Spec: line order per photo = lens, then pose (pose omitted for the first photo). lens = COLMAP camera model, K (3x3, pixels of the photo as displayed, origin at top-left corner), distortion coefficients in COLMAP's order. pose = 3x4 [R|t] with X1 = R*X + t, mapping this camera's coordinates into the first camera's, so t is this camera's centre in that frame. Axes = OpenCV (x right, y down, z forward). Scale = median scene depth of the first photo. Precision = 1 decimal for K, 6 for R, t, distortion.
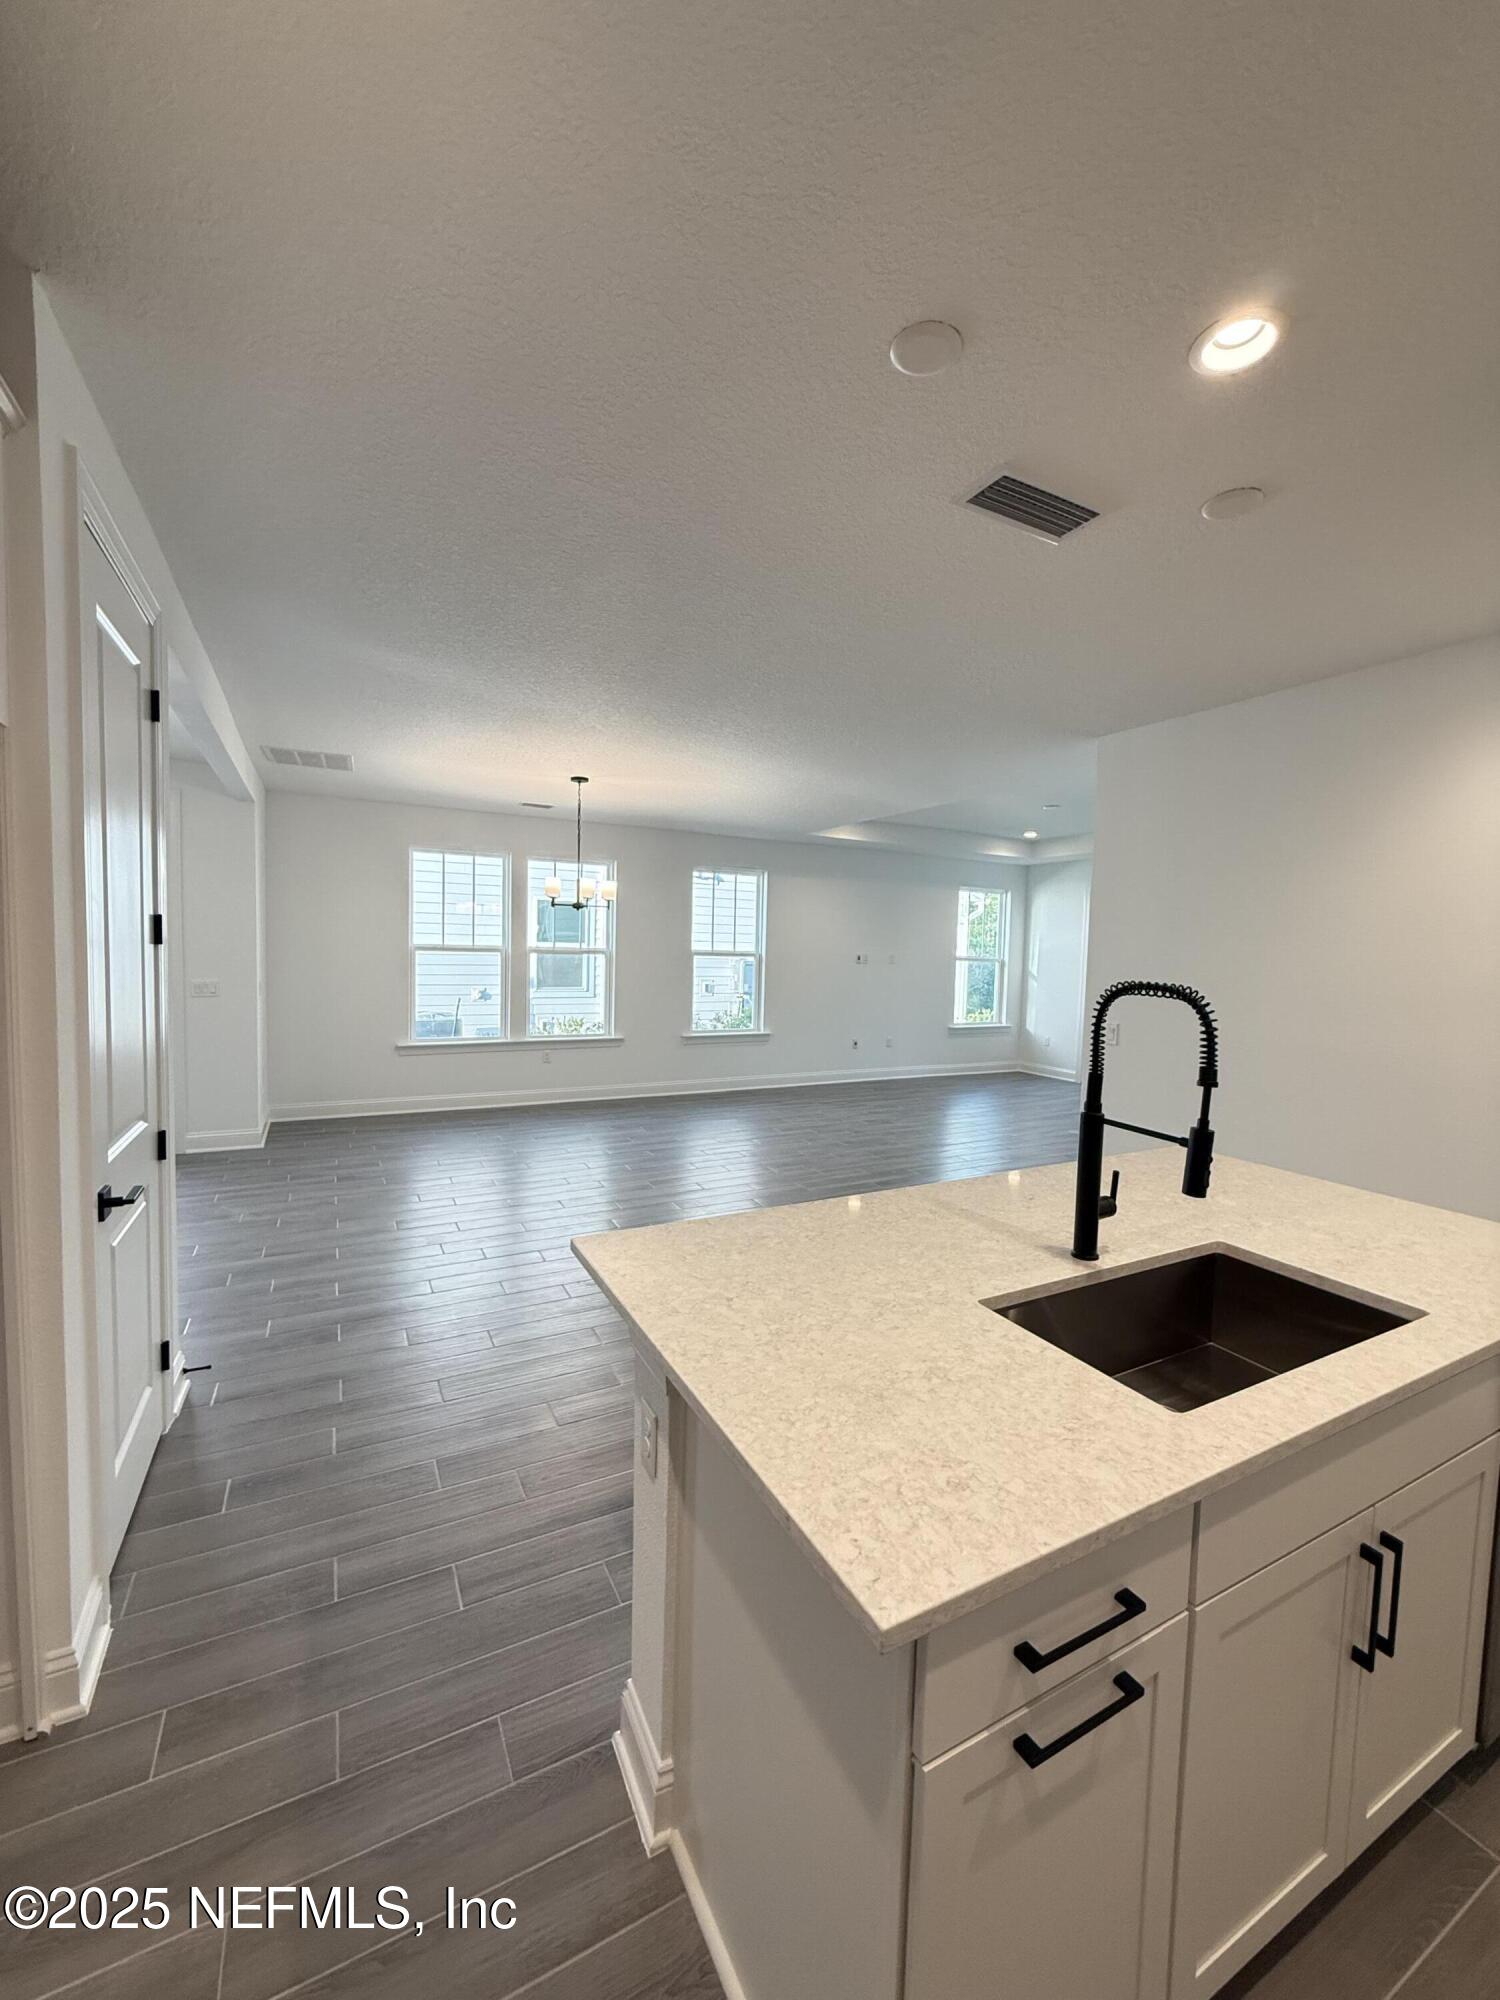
lens RADIAL K [[800.5, 0, 748.2], [0, 800.5, 995.6], [0, 0, 1]] dist [0.005091, 0.000269]
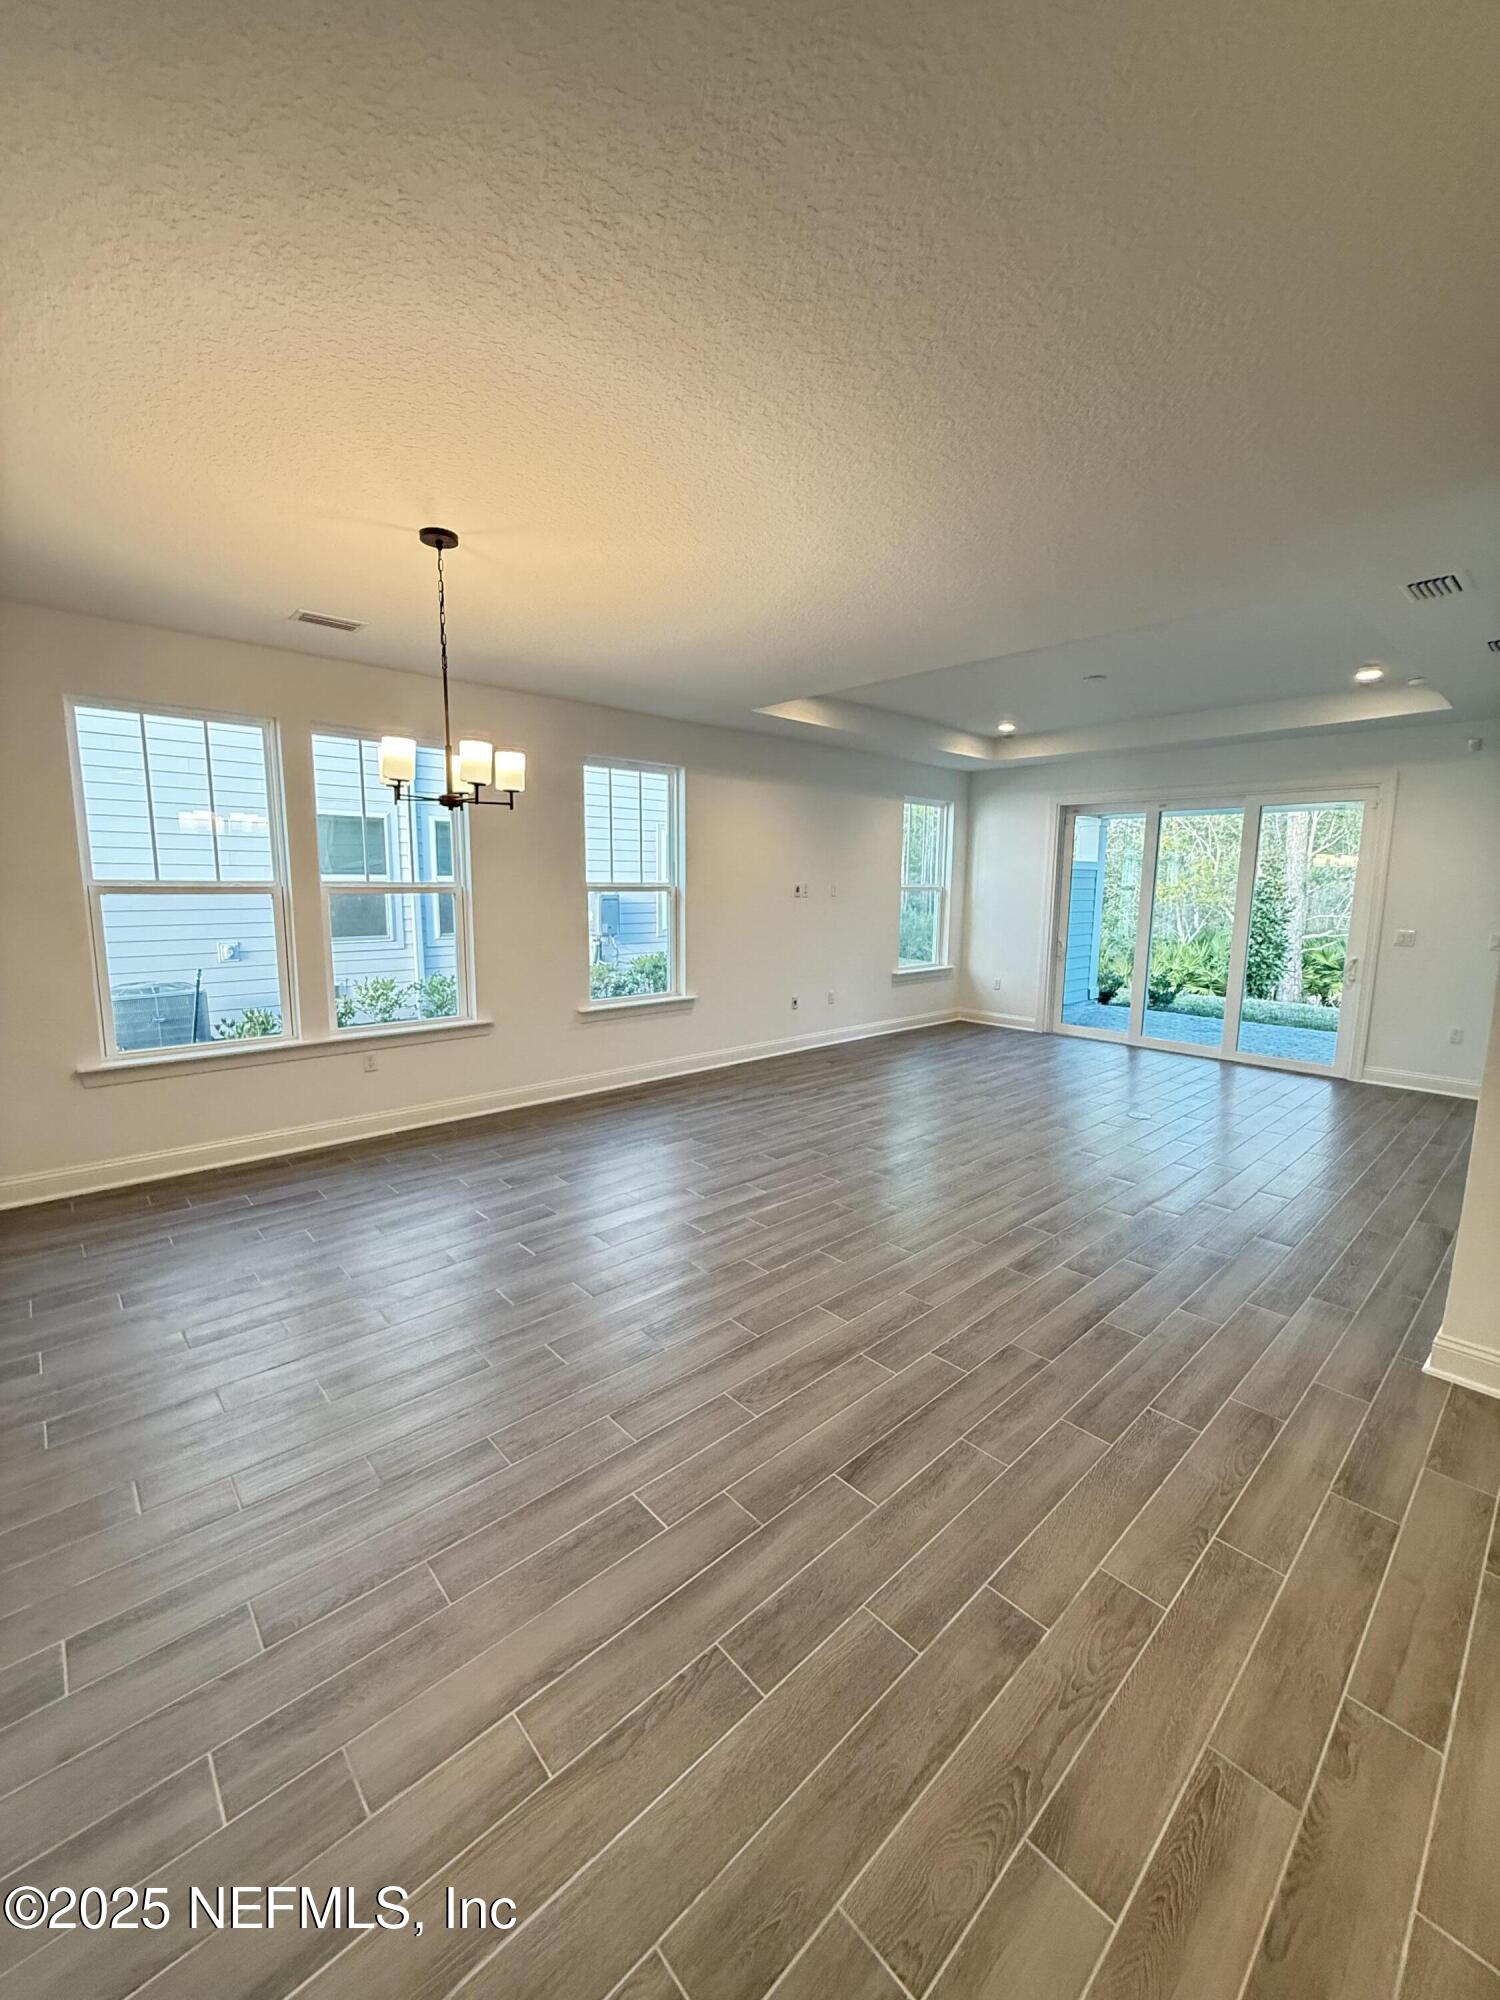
lens RADIAL K [[795.1, 0, 752.8], [0, 795.1, 999.2], [0, 0, 1]] dist [0.001567, 0.000095]
pose [[0.965338, -0.053261, 0.255510, -0.113411], [0.028752, 0.994700, 0.098716, -0.022321], [-0.259414, -0.087948, 0.961753, 0.316226]]
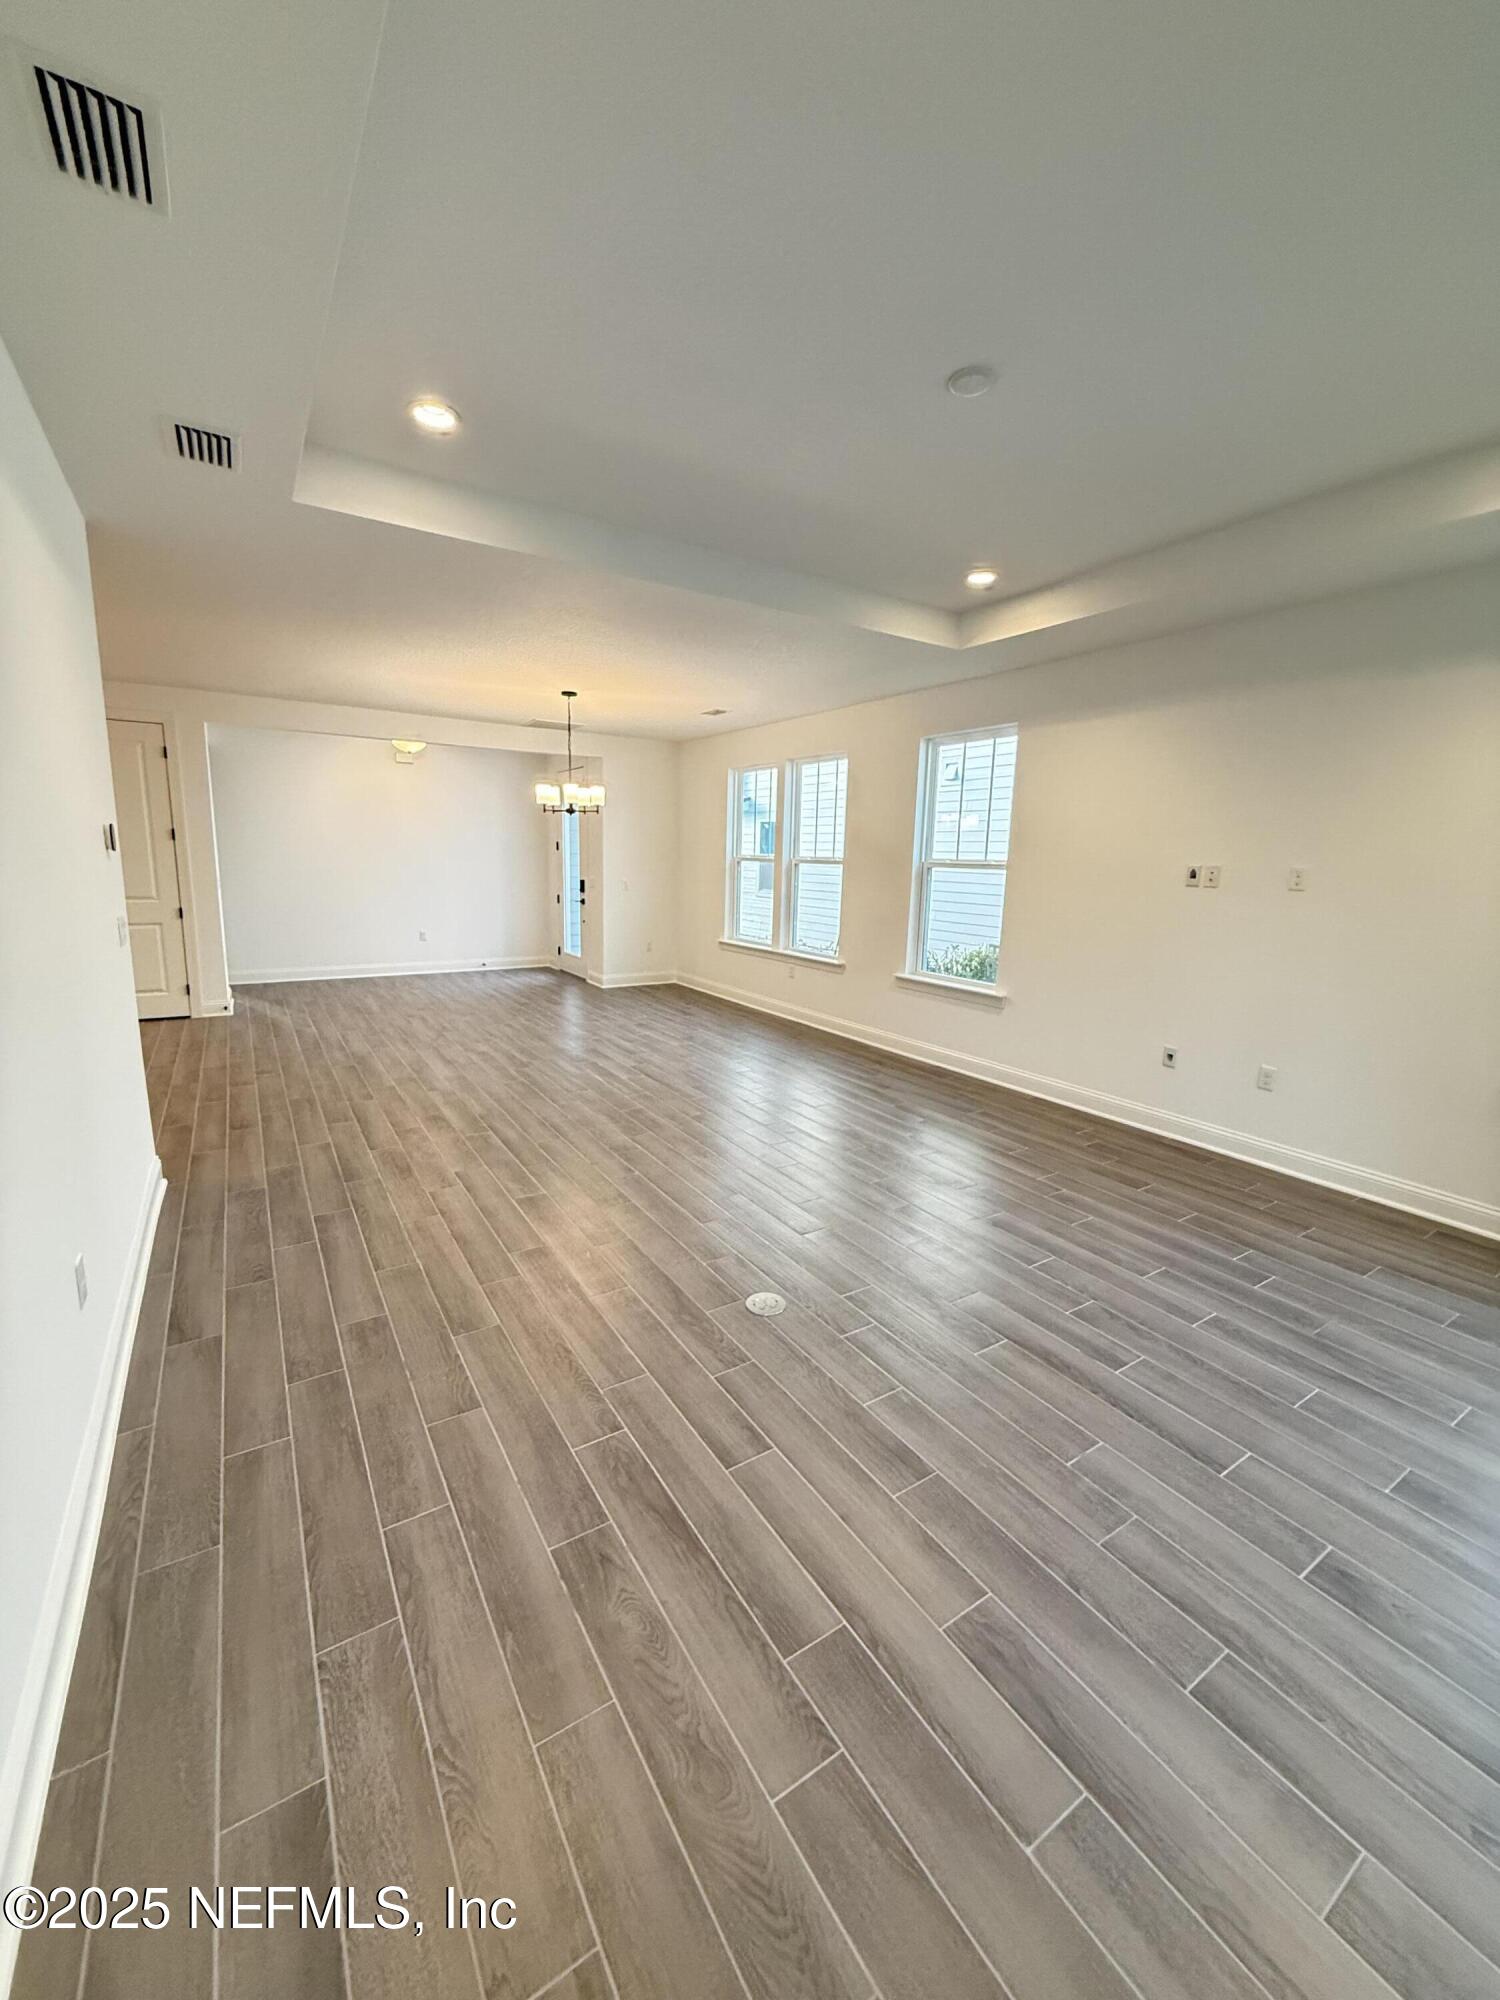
lens RADIAL K [[800.5, 0, 748.2], [0, 800.5, 995.6], [0, 0, 1]] dist [0.005091, 0.000269]
pose [[0.085523, 0.150035, -0.984975, 0.654403], [-0.080749, 0.986389, 0.143239, -0.026714], [0.993059, 0.067286, 0.096474, 0.800833]]
